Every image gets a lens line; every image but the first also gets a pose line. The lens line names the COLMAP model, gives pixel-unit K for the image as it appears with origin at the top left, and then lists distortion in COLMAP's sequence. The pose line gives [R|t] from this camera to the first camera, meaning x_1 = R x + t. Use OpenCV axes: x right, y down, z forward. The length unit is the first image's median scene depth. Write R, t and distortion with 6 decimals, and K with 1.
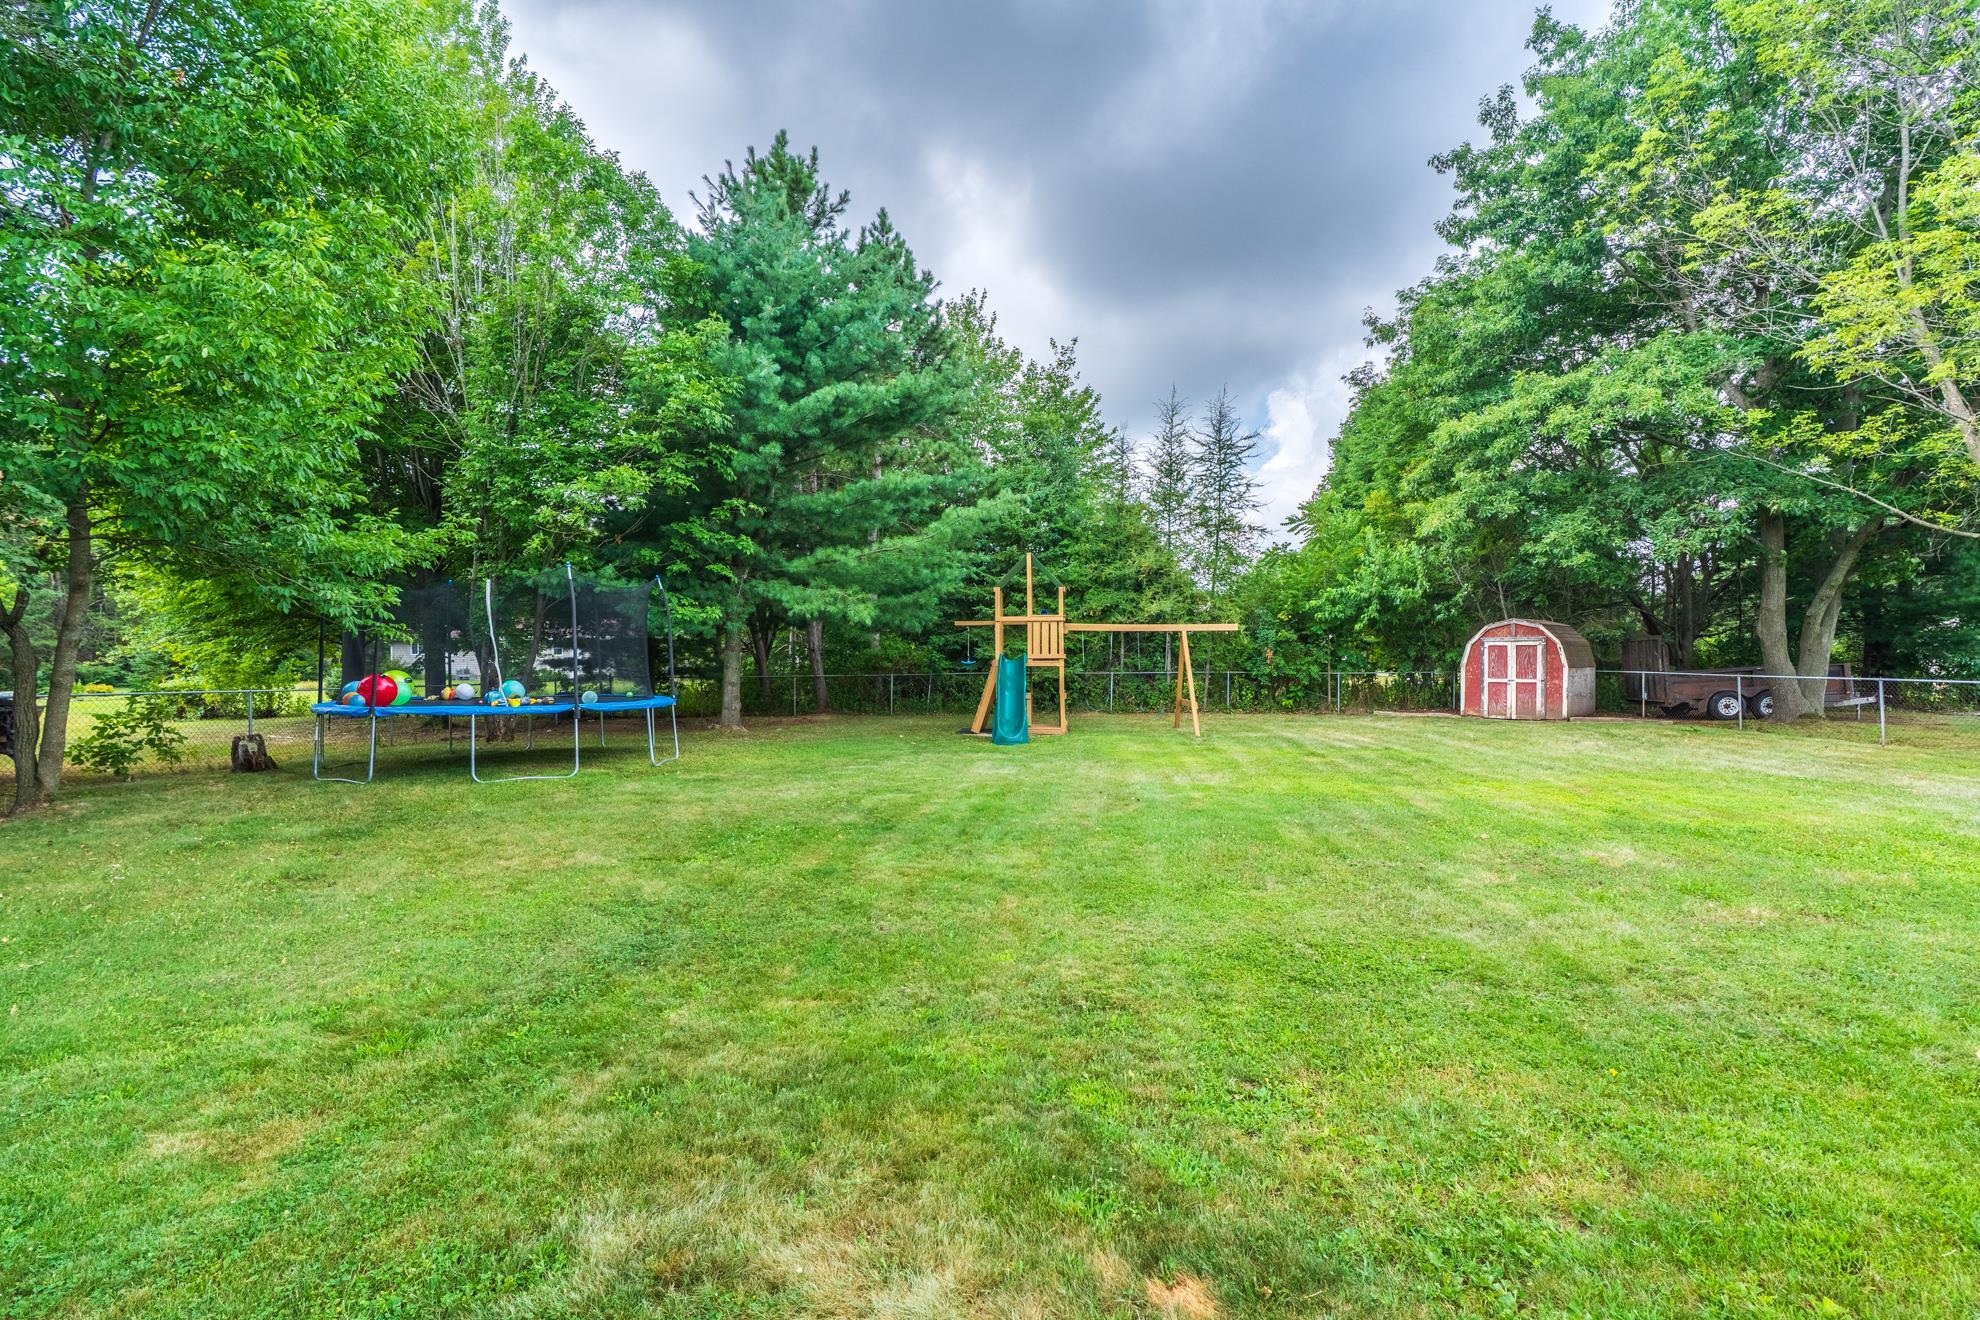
lens RADIAL K [[899.7, 0, 990.0], [0, 899.7, 660.0], [0, 0, 1]] dist [-0.005649, -0.000206]
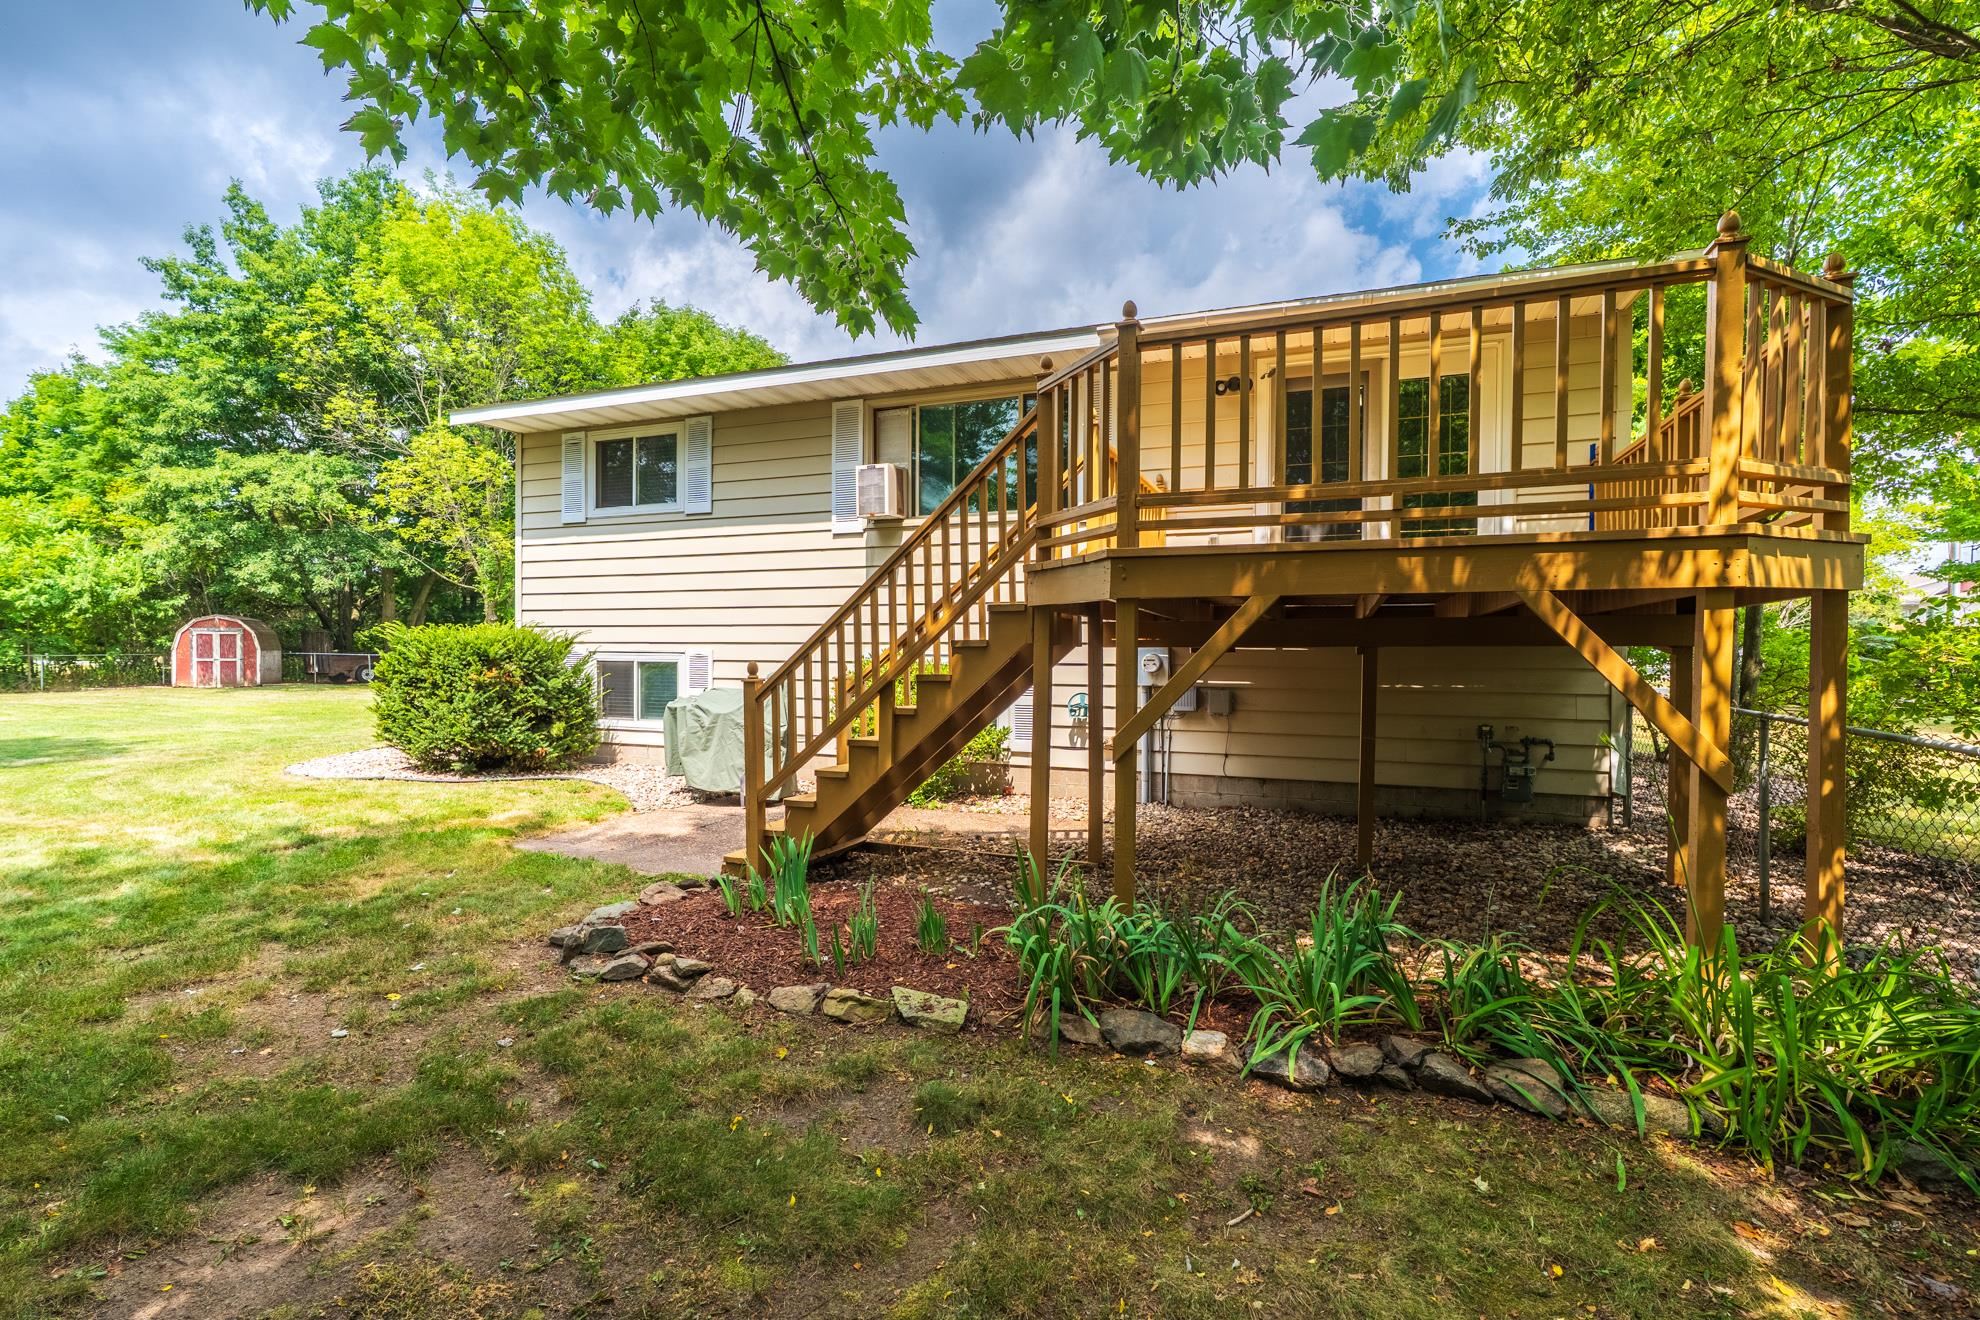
lens RADIAL K [[873.5, 0, 992.9], [0, 873.5, 689.1], [0, 0, 1]] dist [-0.002883, -0.007823]
pose [[0.301428, -0.034488, 0.952865, -0.328193], [-0.007373, 0.999231, 0.038499, 0.008338], [-0.953460, -0.018630, 0.300942, -0.535126]]
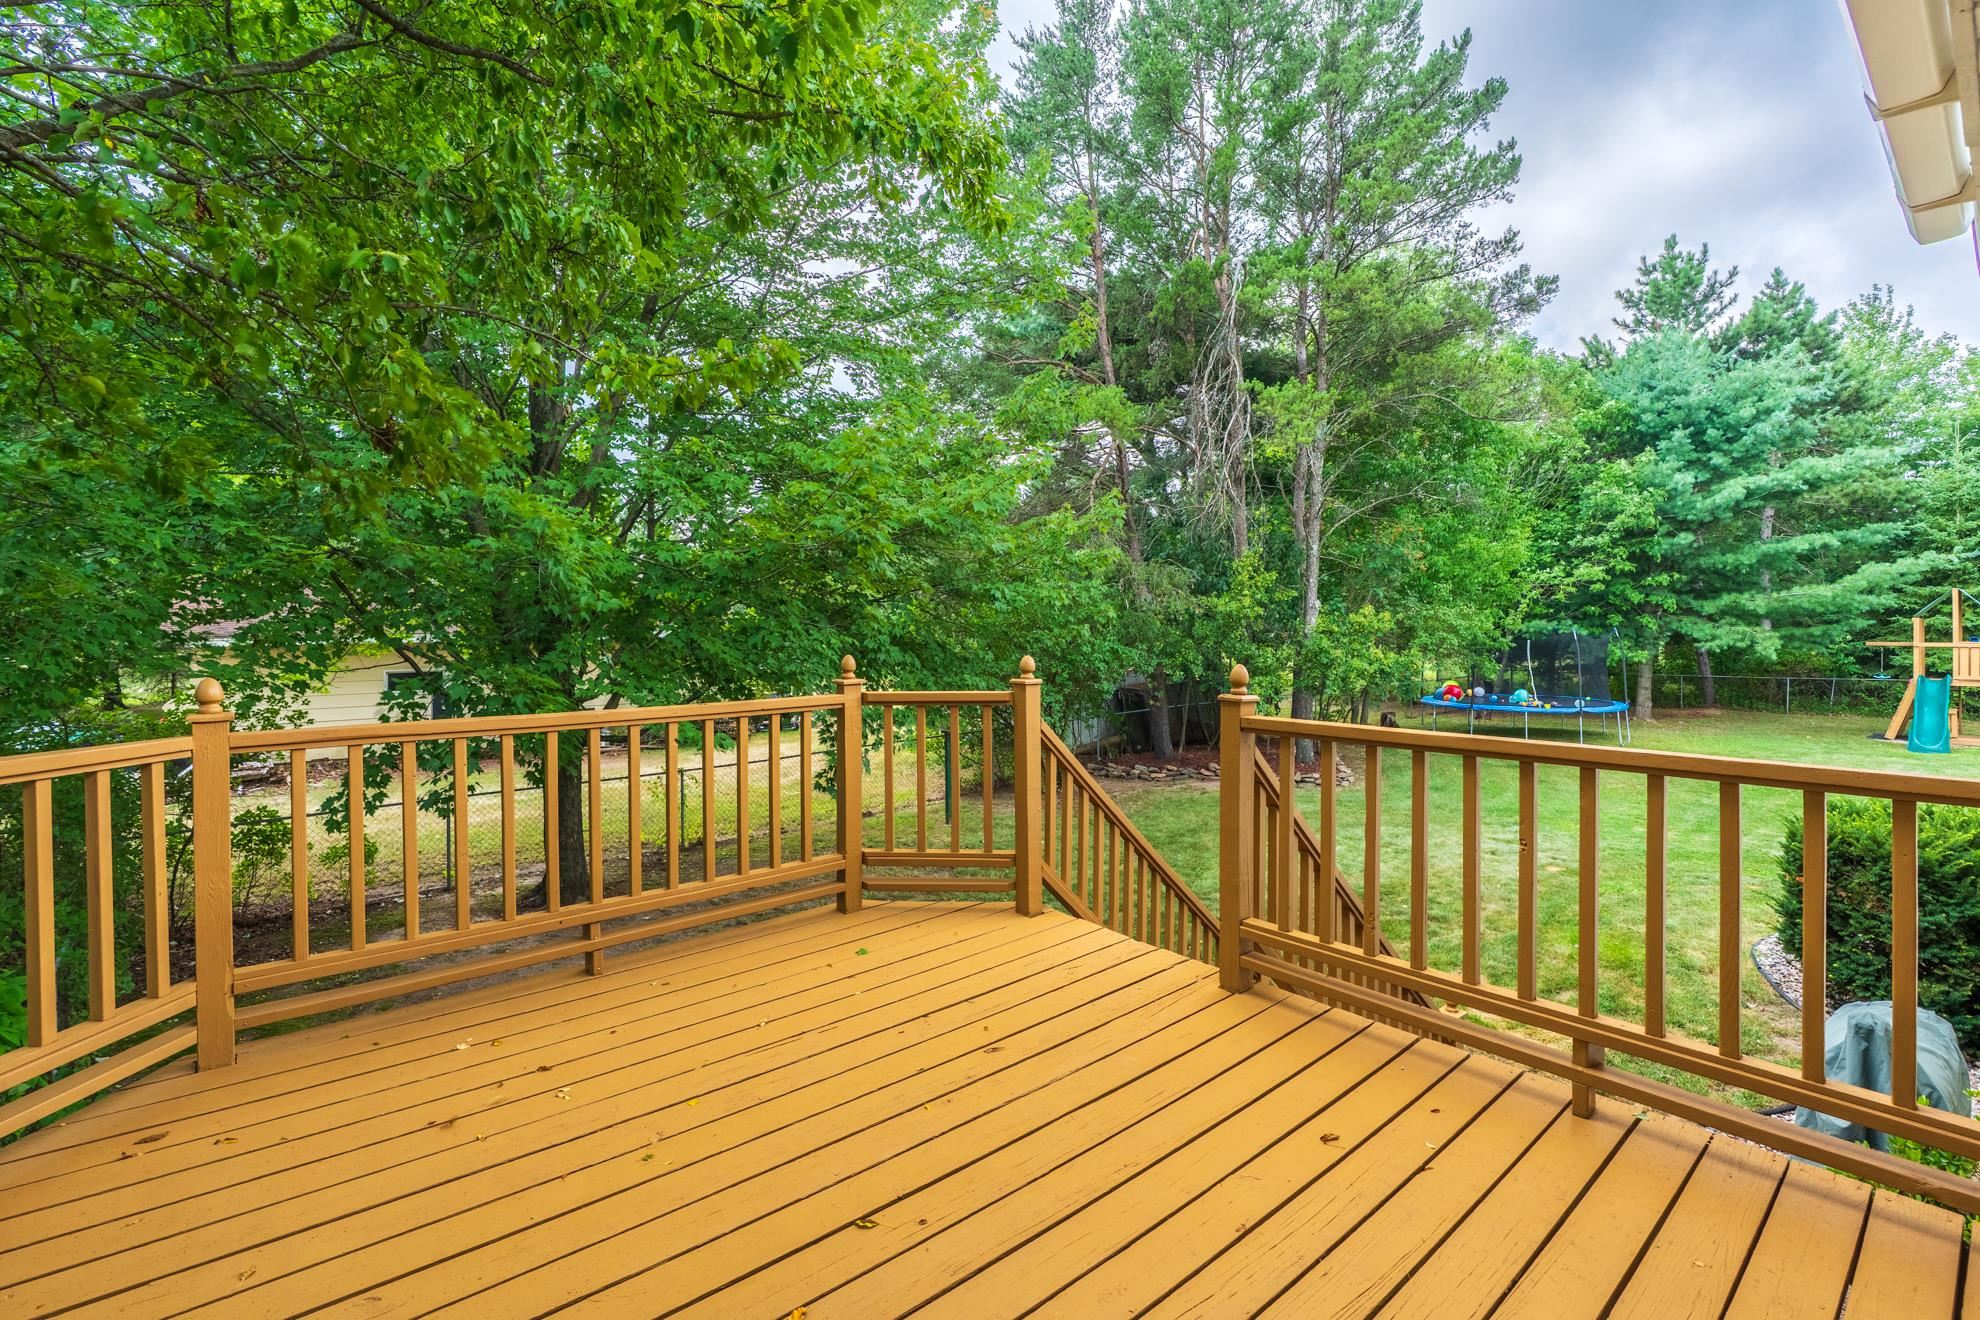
lens RADIAL K [[919.4, 0, 990.6], [0, 919.4, 624.1], [0, 0, 1]] dist [0.015133, -0.000027]
pose [[0.702536, -0.000717, -0.711648, 0.022402], [0.008502, 0.999937, 0.007386, -0.077746], [0.711597, -0.011239, 0.702498, -0.618968]]
